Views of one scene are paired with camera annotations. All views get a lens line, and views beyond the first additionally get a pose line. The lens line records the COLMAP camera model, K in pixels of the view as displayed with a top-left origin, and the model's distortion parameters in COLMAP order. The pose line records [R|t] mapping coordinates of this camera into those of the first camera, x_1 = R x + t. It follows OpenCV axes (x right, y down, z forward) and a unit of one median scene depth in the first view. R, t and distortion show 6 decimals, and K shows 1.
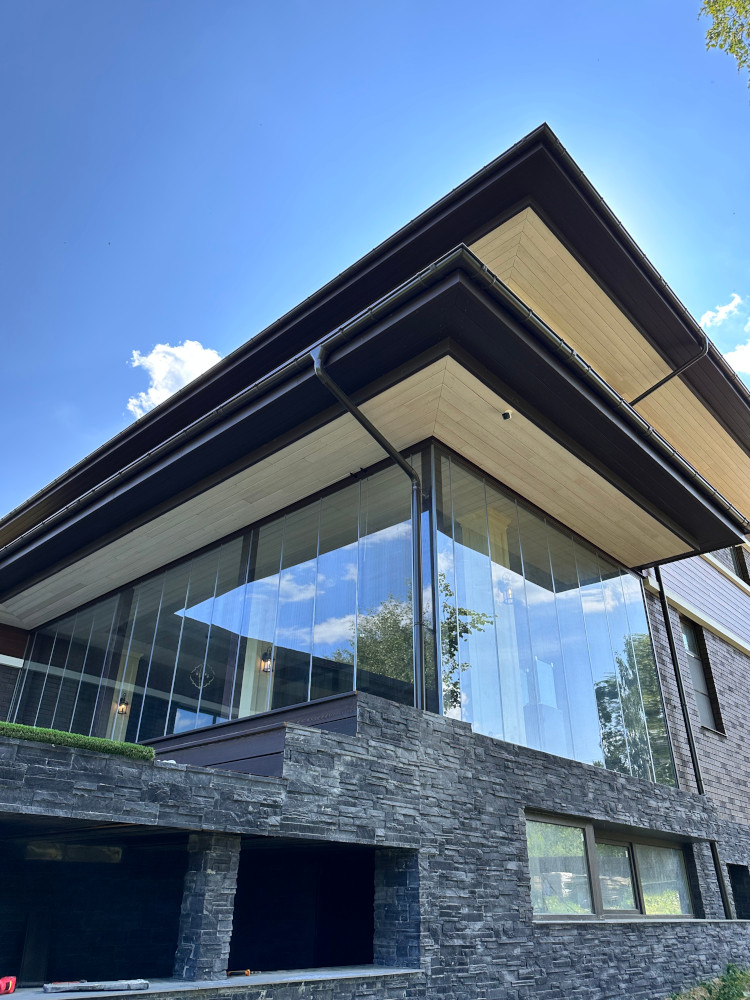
lens RADIAL K [[725.4, 0, 377.9], [0, 725.4, 492.9], [0, 0, 1]] dist [0.014123, 0.001689]
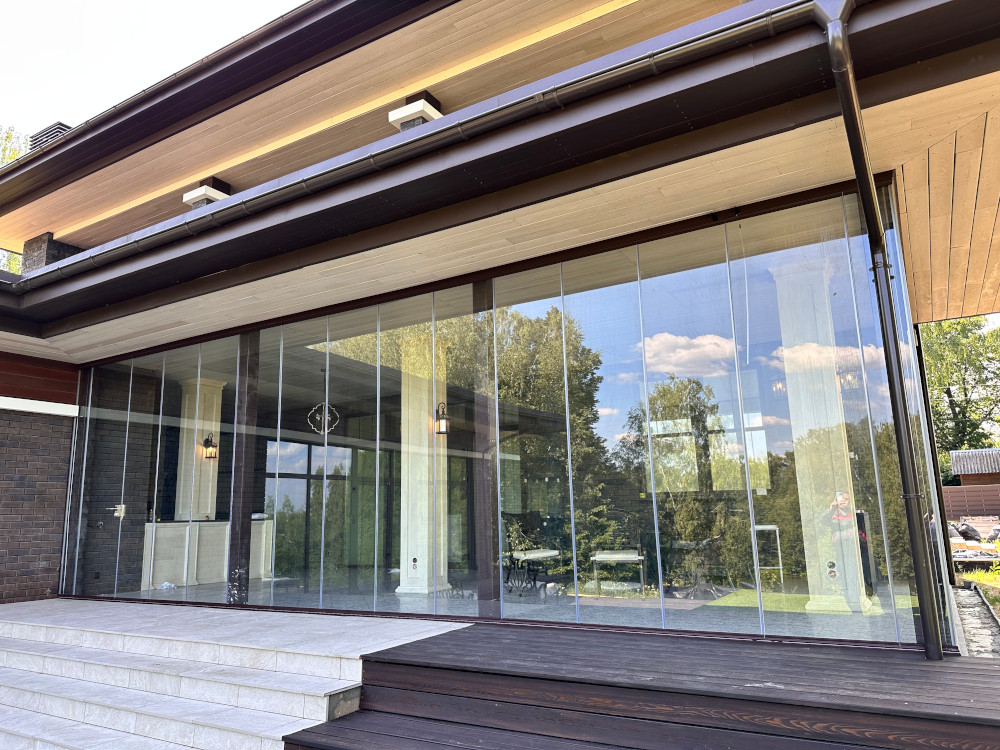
lens RADIAL K [[703.9, 0, 497.1], [0, 703.9, 382.7], [0, 0, 1]] dist [0.033757, -0.030565]
pose [[0.980662, 0.006227, 0.195611, -0.202774], [-0.067565, 0.948815, 0.308520, -0.036925], [-0.183677, -0.315770, 0.930888, 0.256351]]
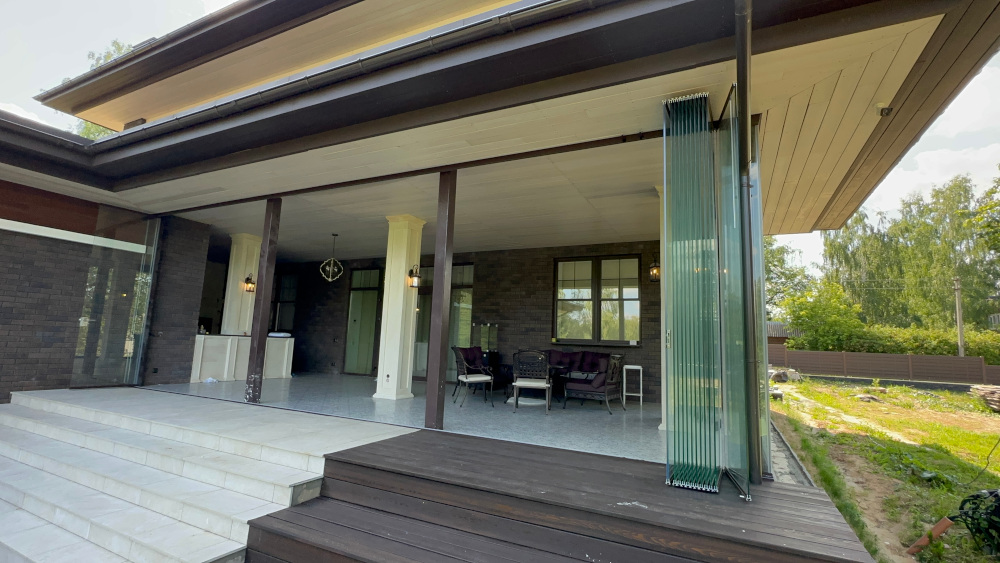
lens RADIAL K [[458.0, 0, 497.2], [0, 458.0, 282.8], [0, 0, 1]] dist [-0.001842, 0.001073]
pose [[0.962339, 0.069420, 0.262839, -0.178877], [-0.162944, 0.921217, 0.353282, -0.018156], [-0.217607, -0.382805, 0.897835, 0.306731]]
